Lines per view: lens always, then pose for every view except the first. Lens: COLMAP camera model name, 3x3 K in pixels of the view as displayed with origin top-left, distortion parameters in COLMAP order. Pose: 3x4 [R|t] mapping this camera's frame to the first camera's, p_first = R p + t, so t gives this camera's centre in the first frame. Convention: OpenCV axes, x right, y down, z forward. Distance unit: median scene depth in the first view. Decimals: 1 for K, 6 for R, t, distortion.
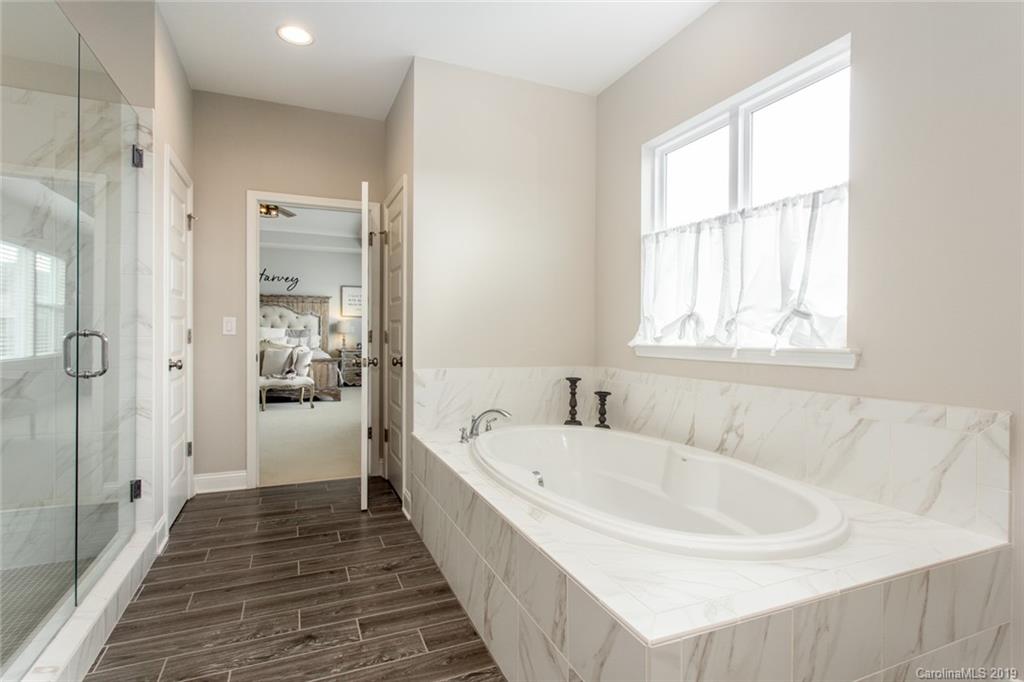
lens RADIAL K [[497.1, 0, 513.2], [0, 497.1, 335.2], [0, 0, 1]] dist [0.006677, 0.001137]
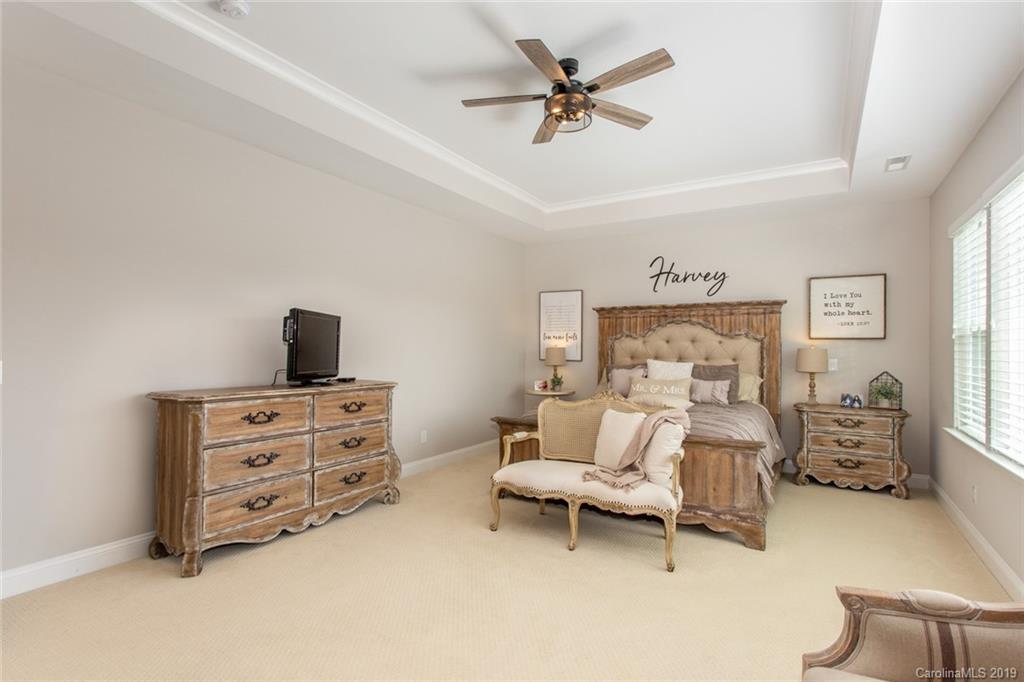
lens RADIAL K [[497.1, 0, 528.4], [0, 497.1, 342.7], [0, 0, 1]] dist [0.006677, 0.001137]
pose [[0.577612, -0.009112, -0.816261, -0.102406], [-0.009013, 0.999806, -0.017539, -0.023421], [0.816262, 0.017488, 0.577417, 0.500403]]
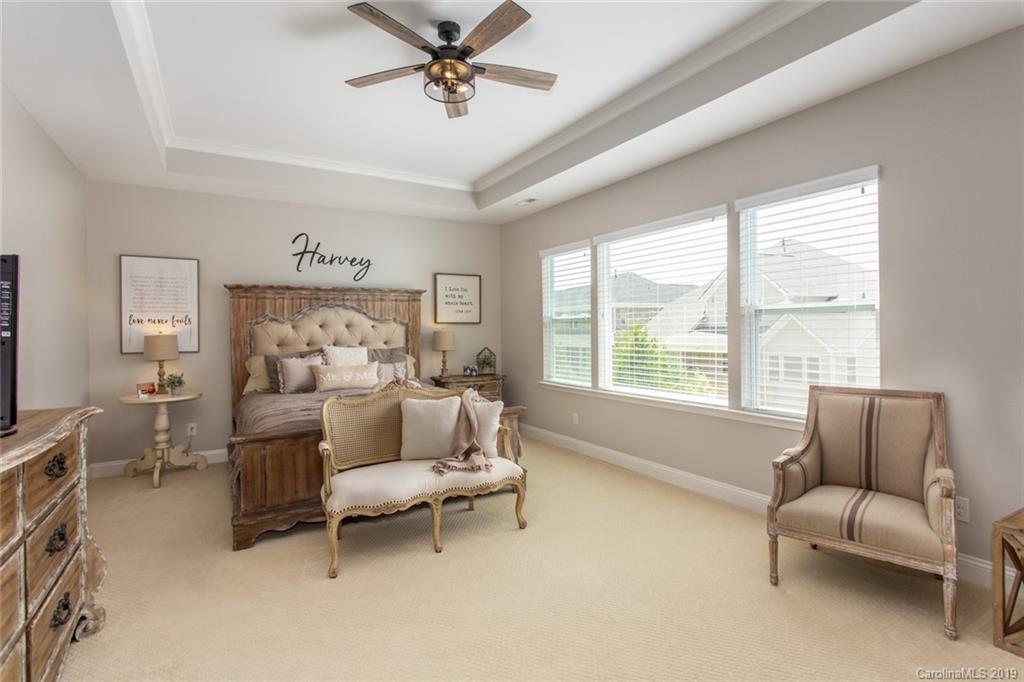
lens RADIAL K [[497.1, 0, 490.4], [0, 497.1, 327.3], [0, 0, 1]] dist [0.006677, 0.001137]
pose [[0.994426, -0.014890, 0.104379, -0.359262], [0.015979, 0.999826, -0.009606, -0.026935], [-0.104217, 0.011221, 0.994491, 0.405393]]
